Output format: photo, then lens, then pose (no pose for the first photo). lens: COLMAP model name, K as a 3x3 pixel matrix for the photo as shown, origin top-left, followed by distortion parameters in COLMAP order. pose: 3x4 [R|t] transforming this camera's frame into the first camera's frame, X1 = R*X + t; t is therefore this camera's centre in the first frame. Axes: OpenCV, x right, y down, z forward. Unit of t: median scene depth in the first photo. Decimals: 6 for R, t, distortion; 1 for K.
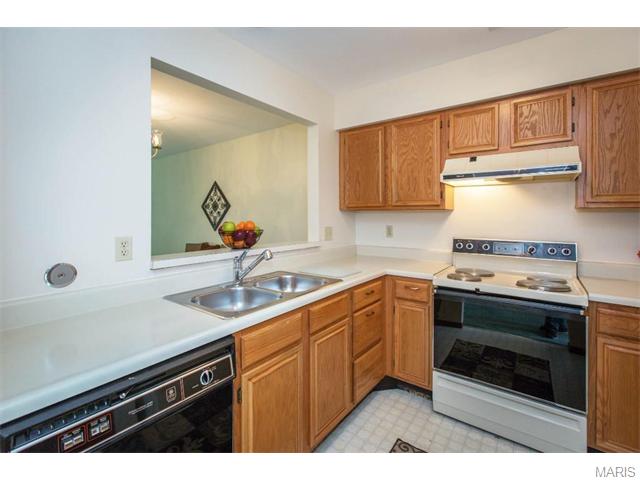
lens RADIAL K [[286.9, 0, 320.0], [0, 286.9, 240.0], [0, 0, 1]] dist [-0.034948, 0.000094]
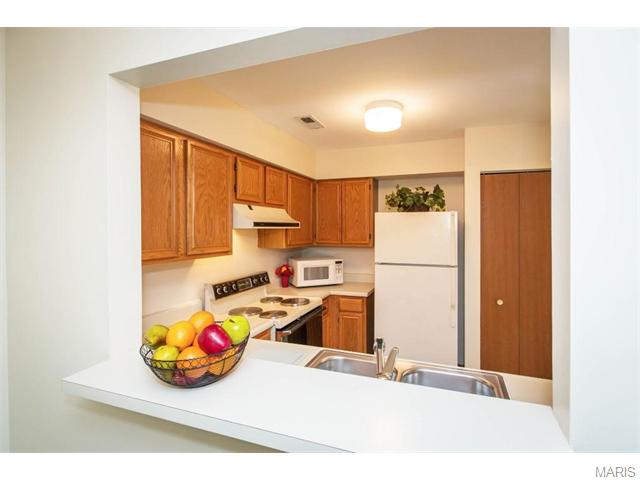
lens RADIAL K [[315.0, 0, 320.0], [0, 315.0, 240.0], [0, 0, 1]] dist [0.000170, 0.000000]
pose [[-0.293727, -0.036894, 0.955177, -0.631778], [0.079515, 0.994849, 0.062878, -0.196141], [-0.952576, 0.094420, -0.289280, 1.000542]]
